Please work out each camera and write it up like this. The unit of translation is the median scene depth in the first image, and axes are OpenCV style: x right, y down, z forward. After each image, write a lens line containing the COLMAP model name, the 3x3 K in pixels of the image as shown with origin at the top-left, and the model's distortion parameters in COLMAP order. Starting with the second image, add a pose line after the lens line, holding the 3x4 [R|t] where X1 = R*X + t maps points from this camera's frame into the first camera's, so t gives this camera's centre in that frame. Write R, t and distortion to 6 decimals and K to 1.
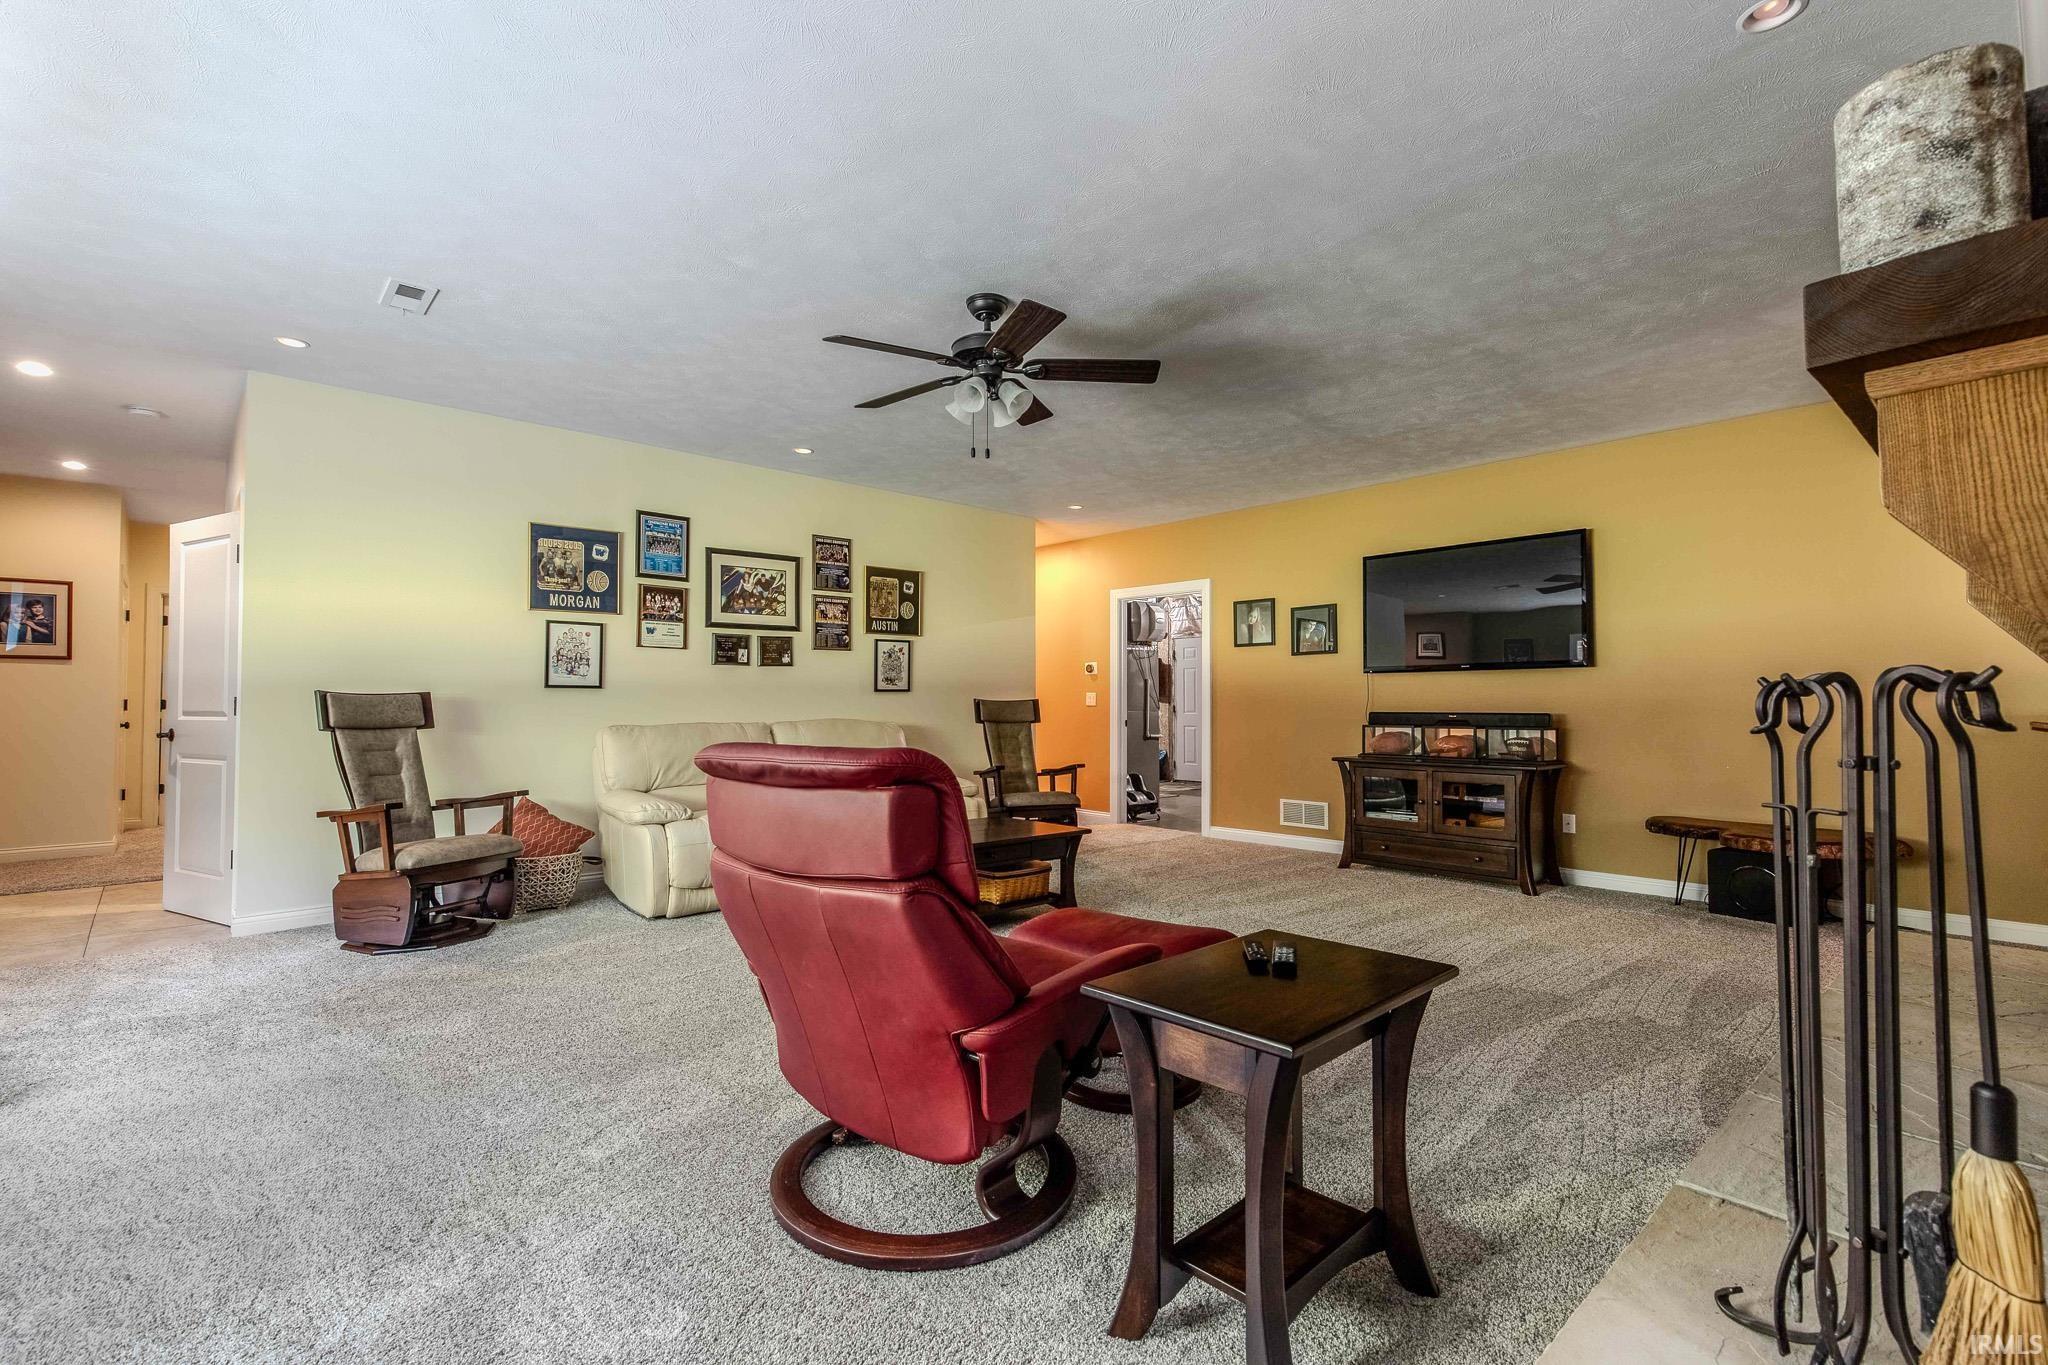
lens RADIAL K [[914.6, 0, 1024.0], [0, 914.6, 682.5], [0, 0, 1]] dist [-0.000220, 0.000320]
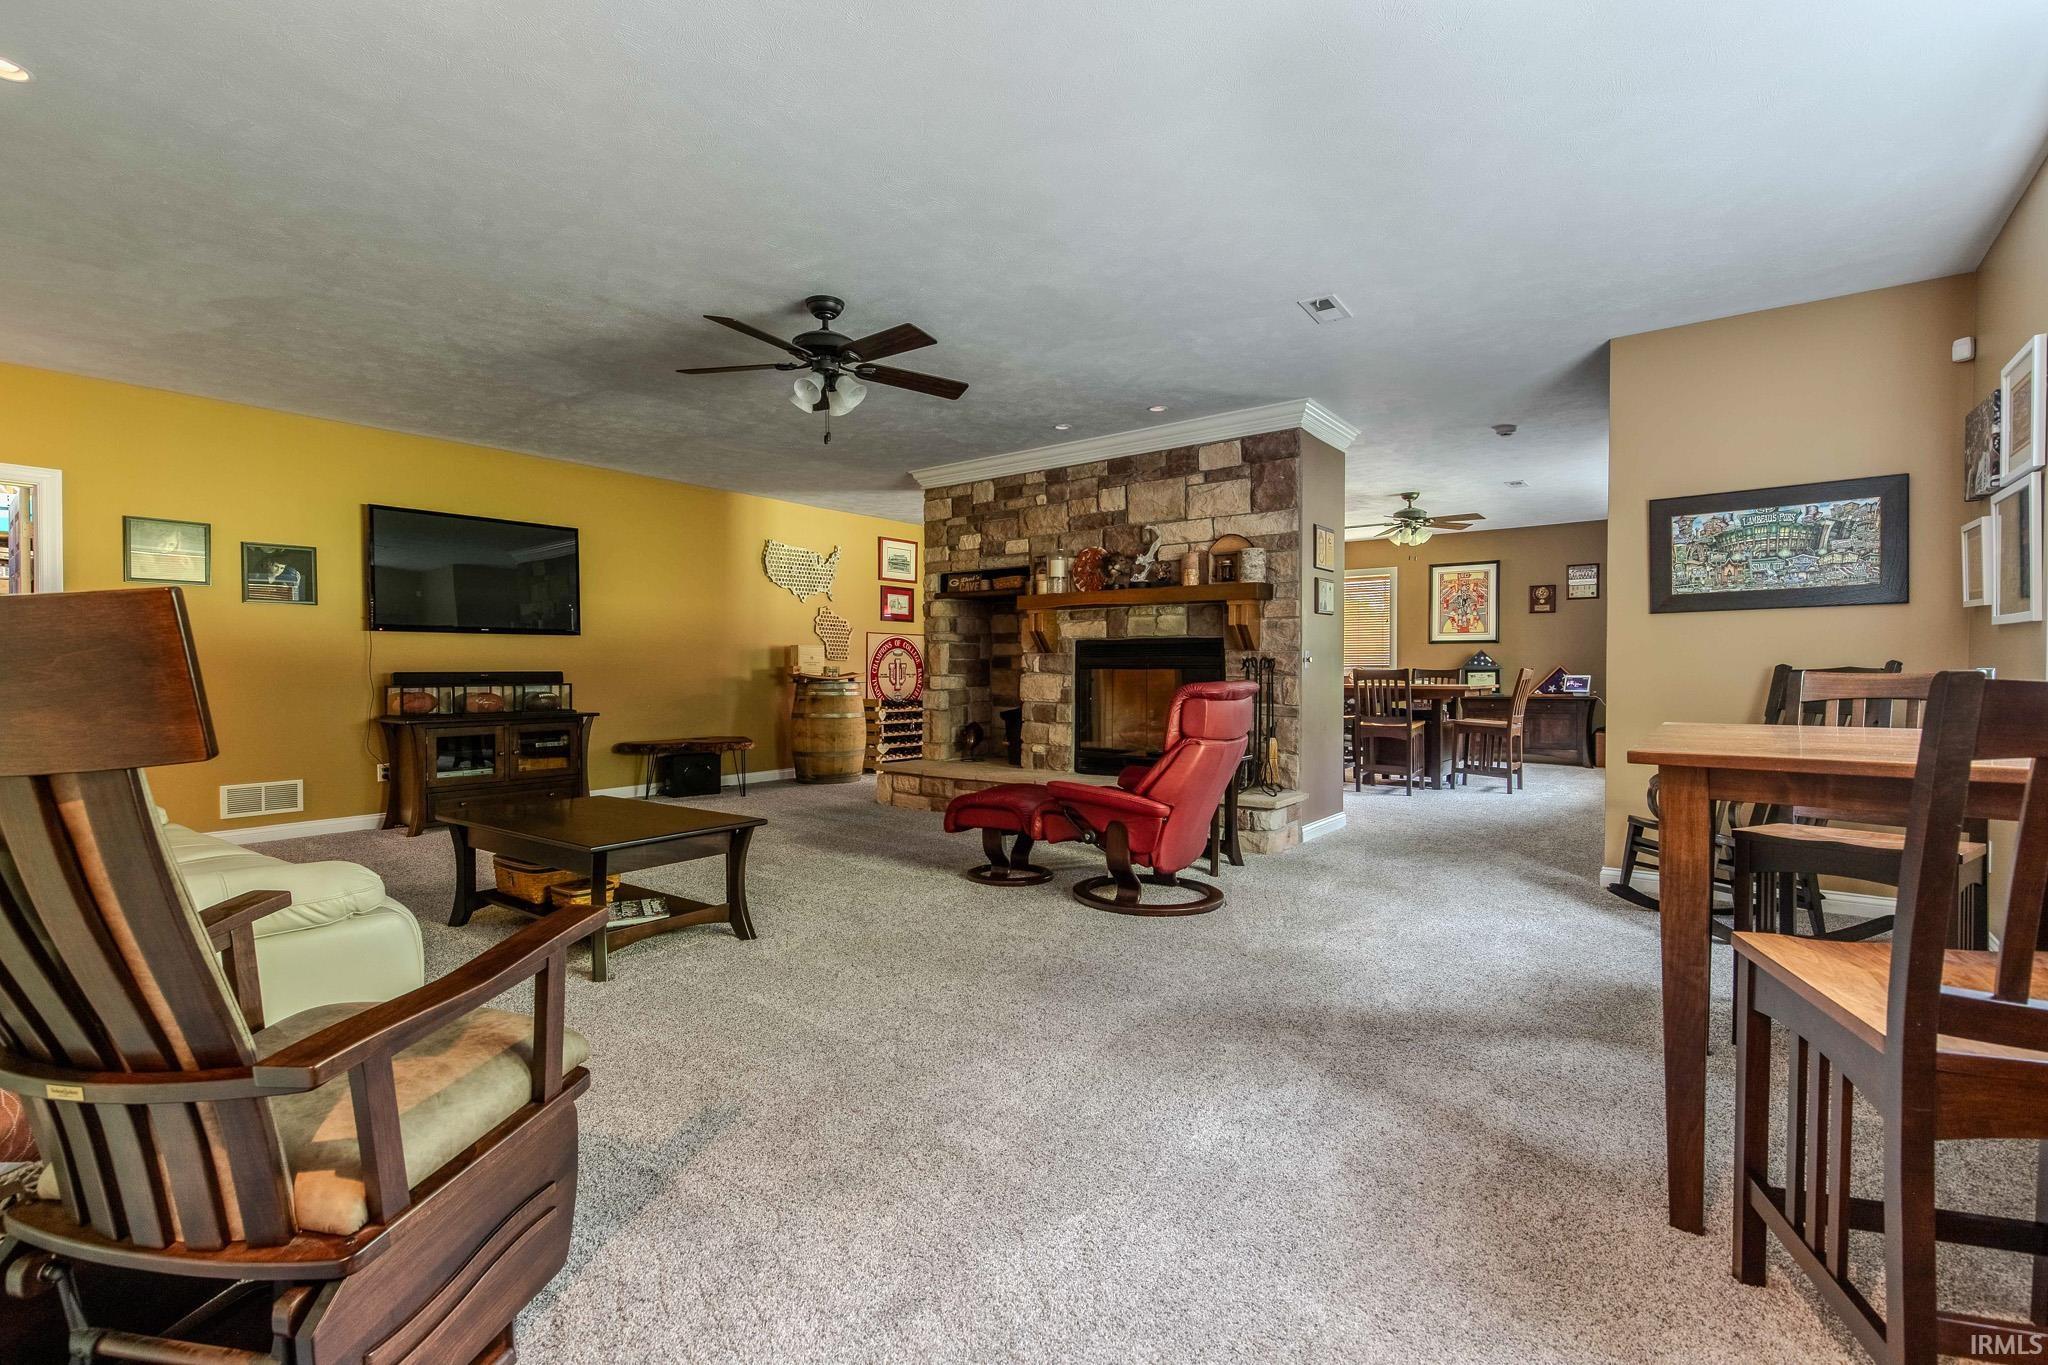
lens RADIAL K [[914.6, 0, 1024.0], [0, 914.6, 682.5], [0, 0, 1]] dist [-0.000220, 0.000320]
pose [[-0.148595, -0.025412, 0.988572, -0.692989], [-0.025176, 0.999443, 0.021907, 0.005214], [-0.988578, -0.021633, -0.149152, 0.517368]]
